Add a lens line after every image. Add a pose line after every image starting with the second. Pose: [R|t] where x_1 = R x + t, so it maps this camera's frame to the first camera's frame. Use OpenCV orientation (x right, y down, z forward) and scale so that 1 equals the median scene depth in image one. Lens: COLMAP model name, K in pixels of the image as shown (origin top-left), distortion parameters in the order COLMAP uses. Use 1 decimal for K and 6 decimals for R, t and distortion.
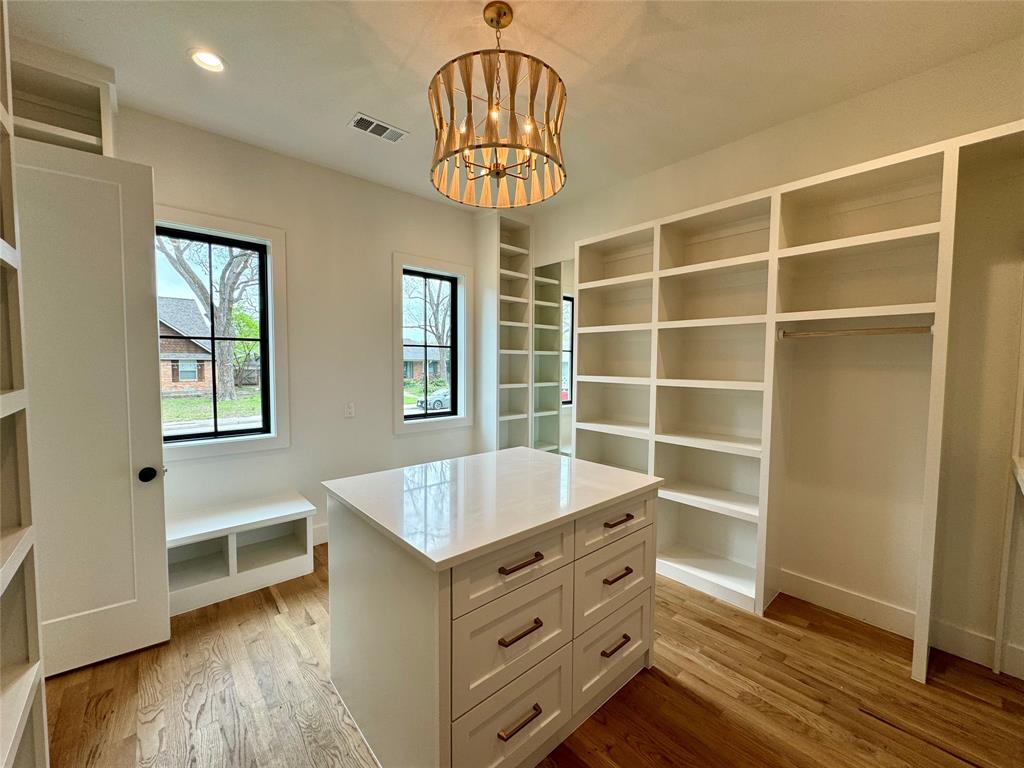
lens RADIAL K [[410.0, 0, 505.6], [0, 410.0, 385.4], [0, 0, 1]] dist [-0.002893, 0.000188]
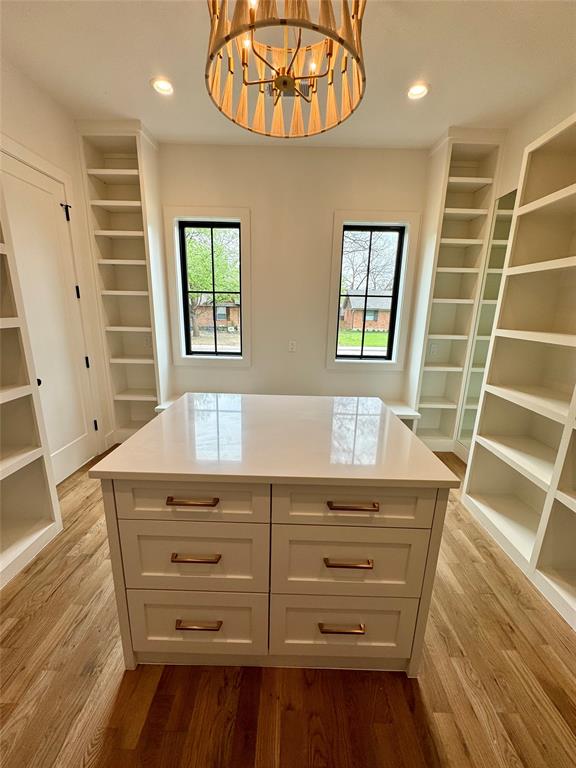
lens RADIAL K [[307.5, 0, 283.9], [0, 307.5, 383.3], [0, 0, 1]] dist [-0.002893, 0.000188]
pose [[0.742905, 0.168568, -0.647825, 0.298149], [-0.055155, 0.979898, 0.191725, -0.013525], [0.667121, -0.106703, 0.737268, 0.265750]]
